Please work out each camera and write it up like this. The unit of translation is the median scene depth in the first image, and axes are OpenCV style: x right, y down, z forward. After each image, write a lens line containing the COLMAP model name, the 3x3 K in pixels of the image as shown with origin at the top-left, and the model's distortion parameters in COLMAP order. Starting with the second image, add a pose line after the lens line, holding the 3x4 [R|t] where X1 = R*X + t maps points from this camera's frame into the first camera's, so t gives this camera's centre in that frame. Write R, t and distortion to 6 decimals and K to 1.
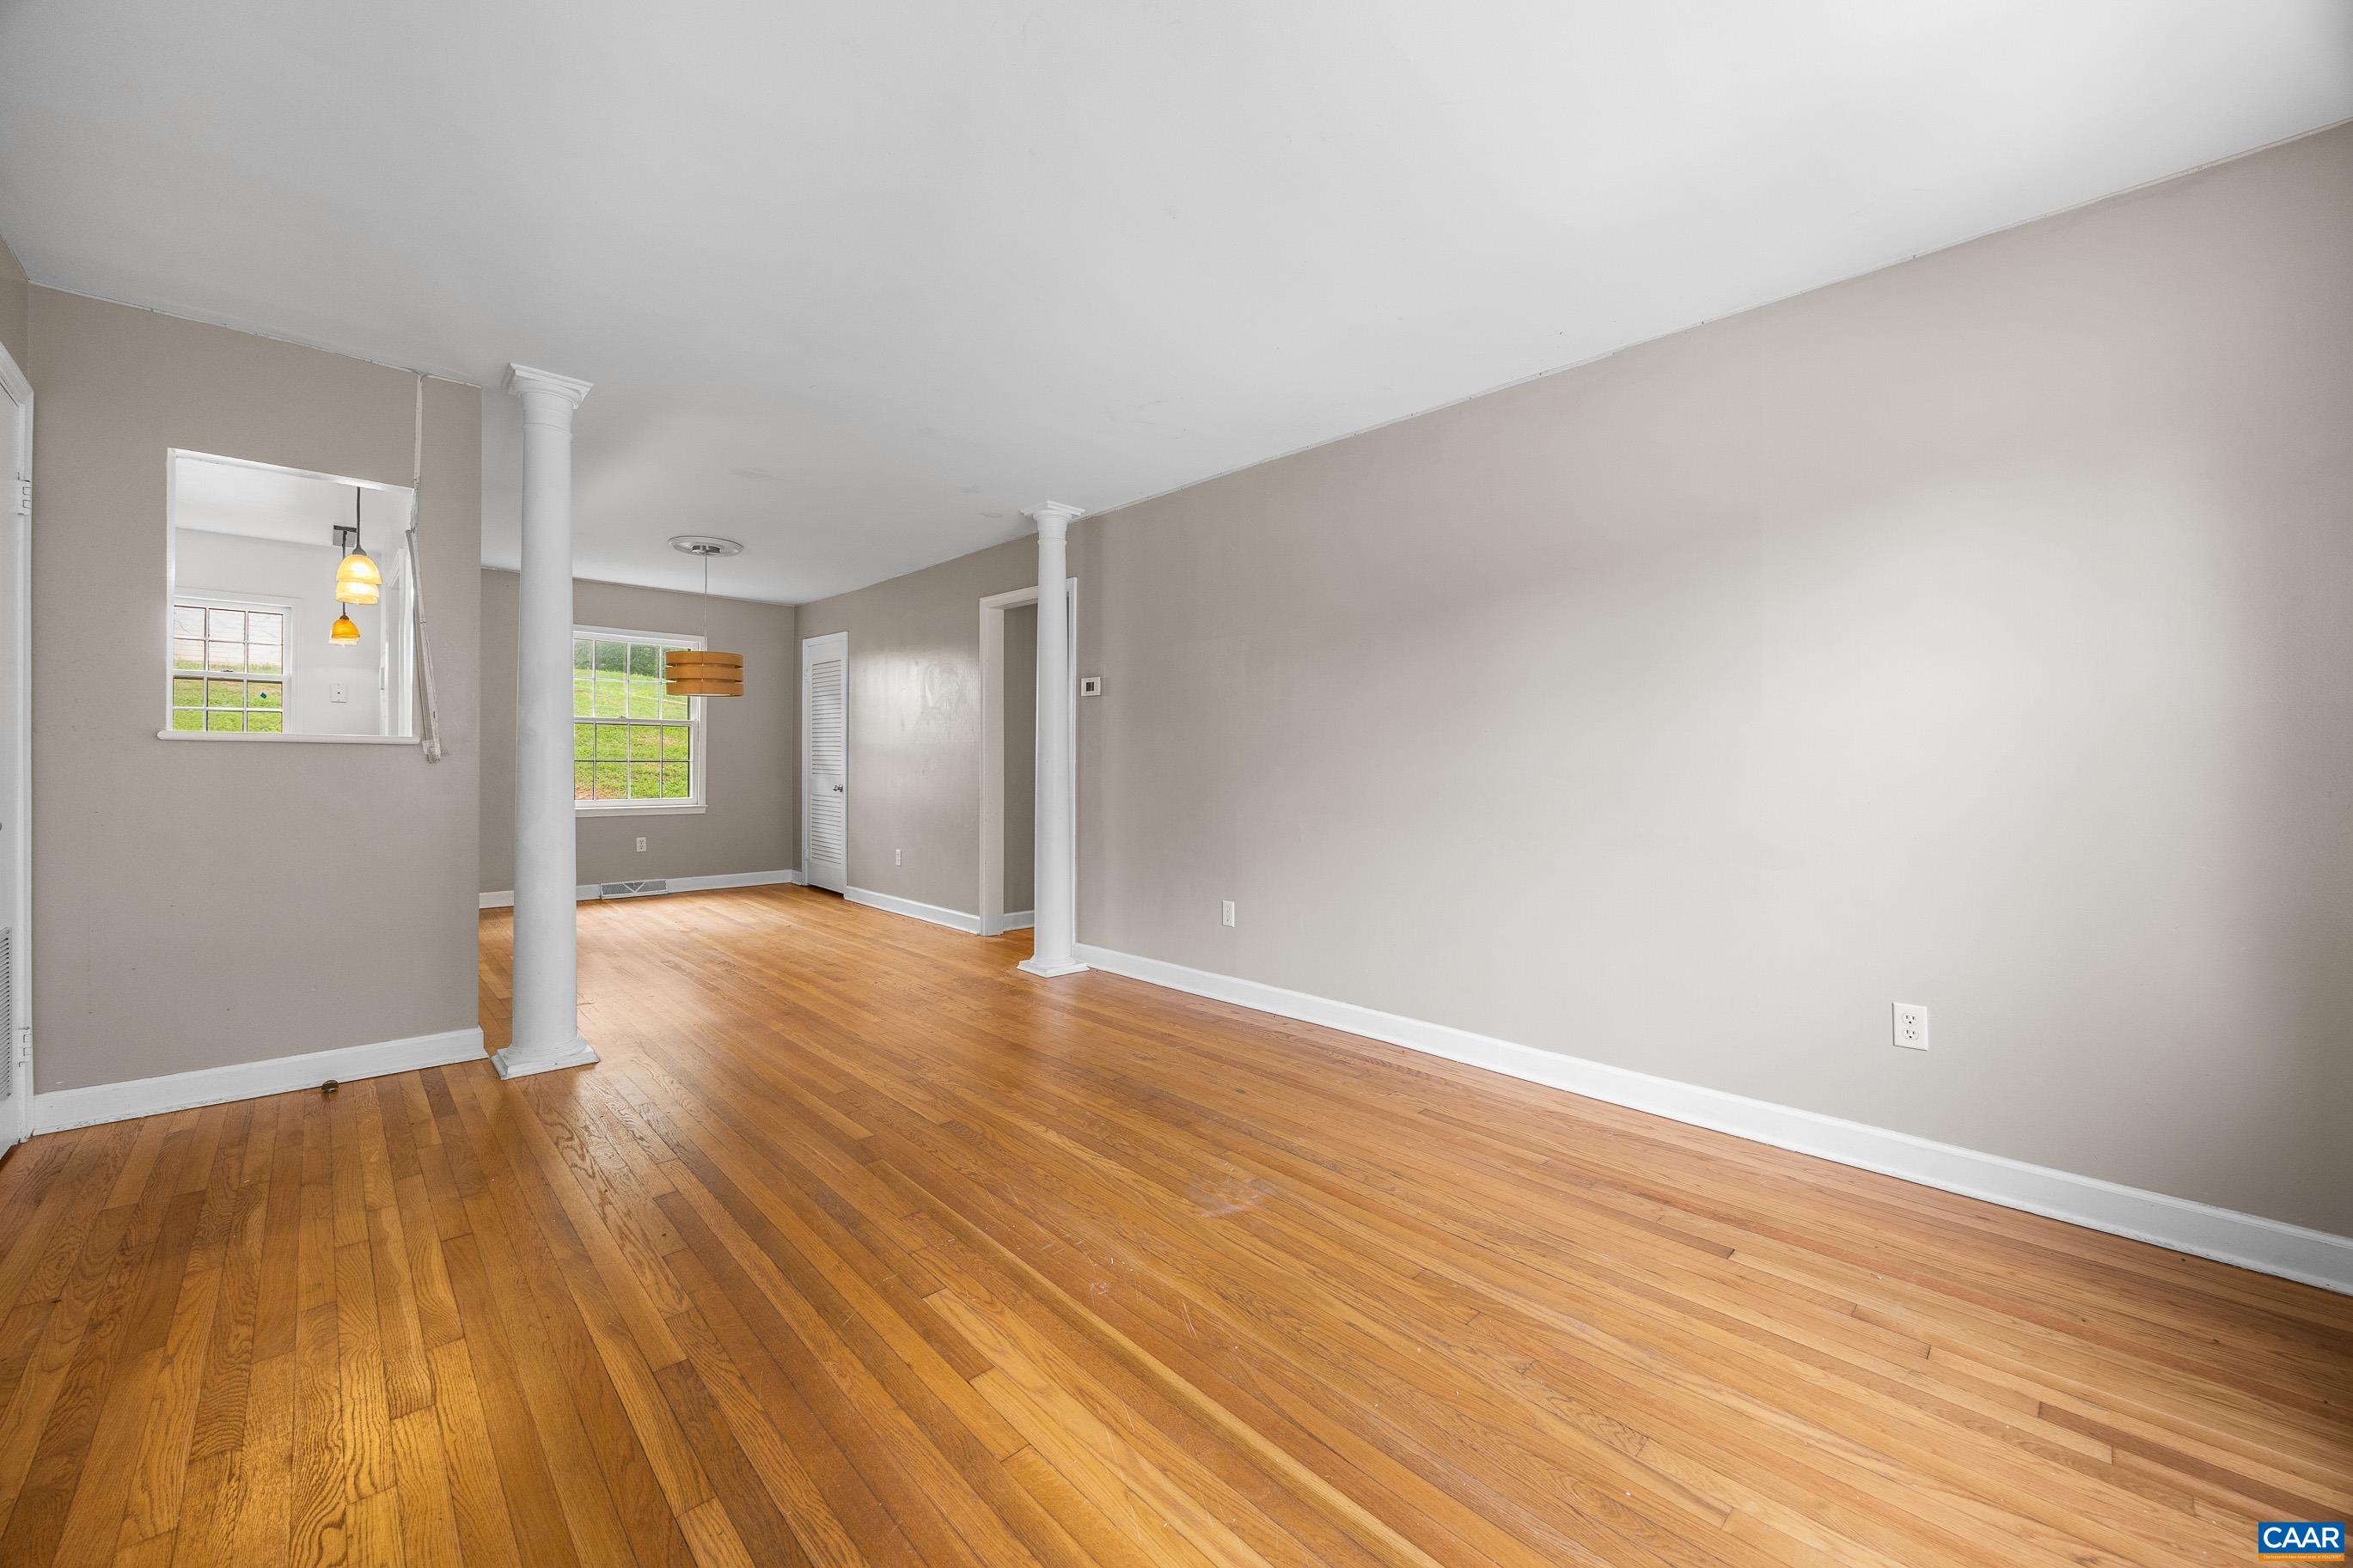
lens RADIAL K [[903.8, 0, 1173.9], [0, 903.8, 770.0], [0, 0, 1]] dist [-0.001790, 0.000360]
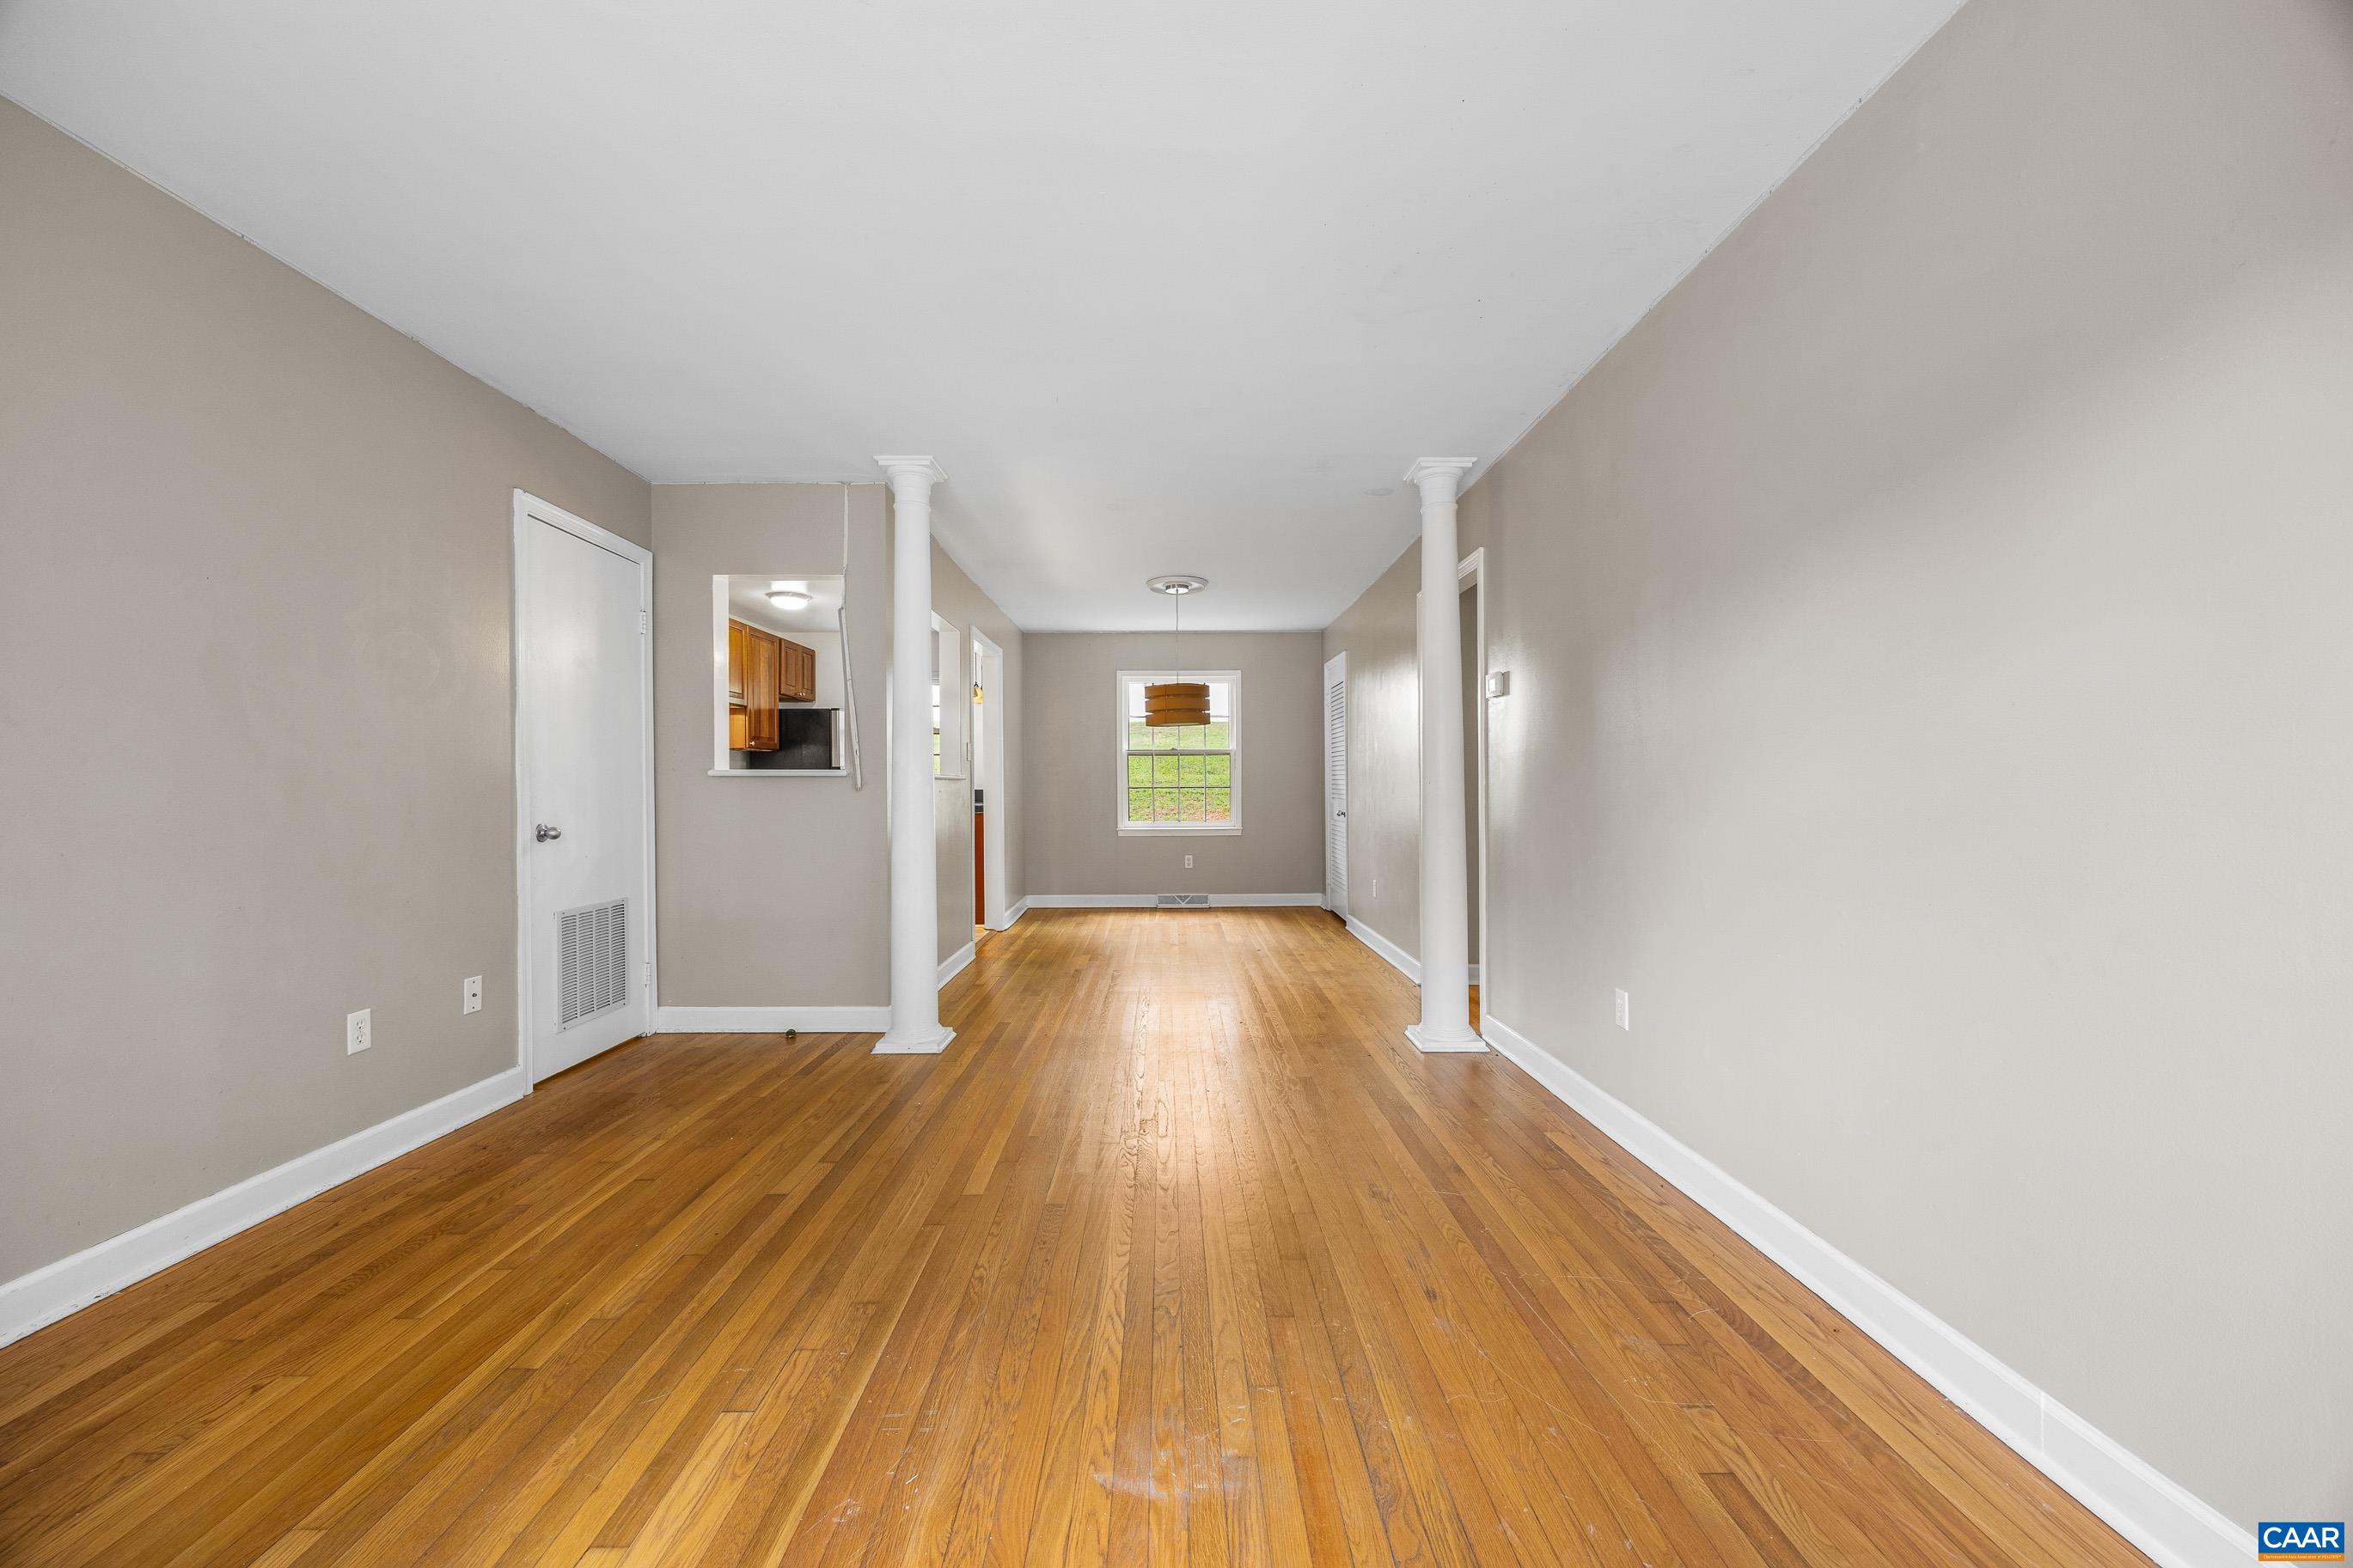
lens RADIAL K [[895.7, 0, 1174.5], [0, 895.7, 797.0], [0, 0, 1]] dist [-0.003019, 0.000346]
pose [[0.728386, -0.003249, -0.685160, 0.438412], [0.005098, 0.999987, 0.000677, 0.002873], [0.685148, -0.003986, 0.728393, 0.484226]]
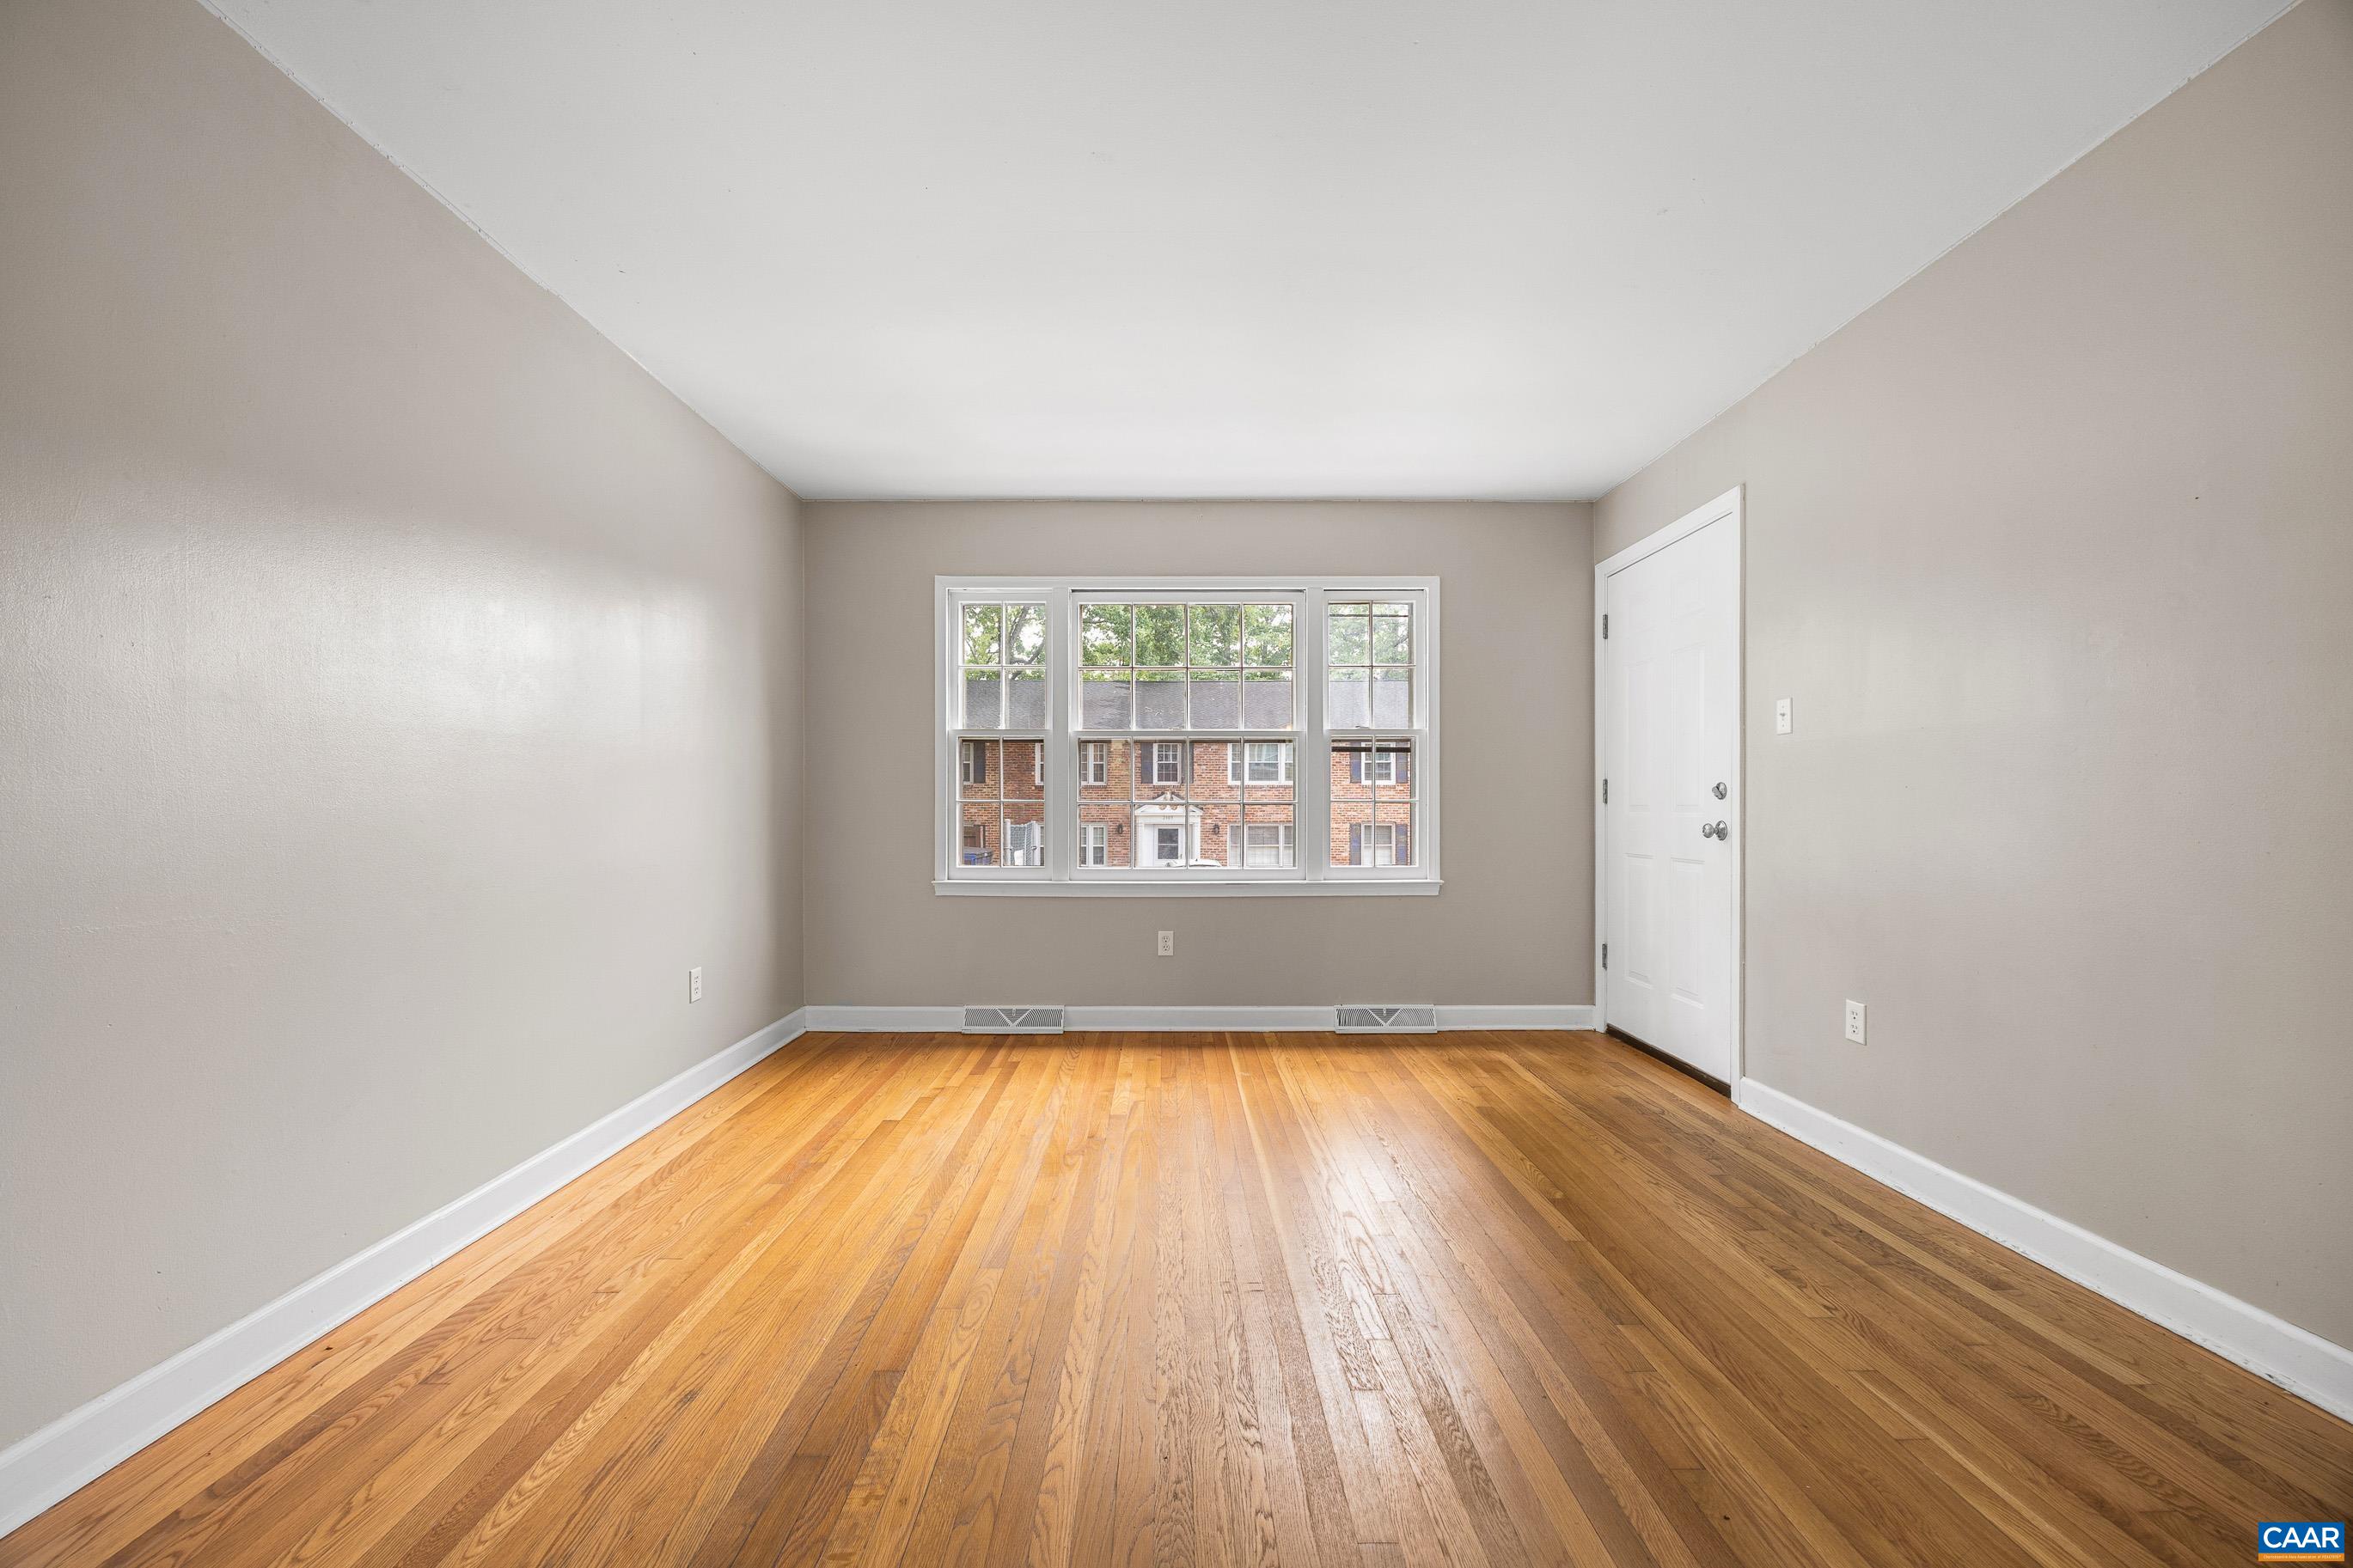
lens RADIAL K [[895.7, 0, 1174.5], [0, 895.7, 797.0], [0, 0, 1]] dist [-0.003019, 0.000346]
pose [[-0.728580, 0.000646, 0.684960, -0.570224], [-0.000549, 0.999999, -0.001527, 0.007079], [-0.684960, -0.001489, -0.728579, 1.380341]]
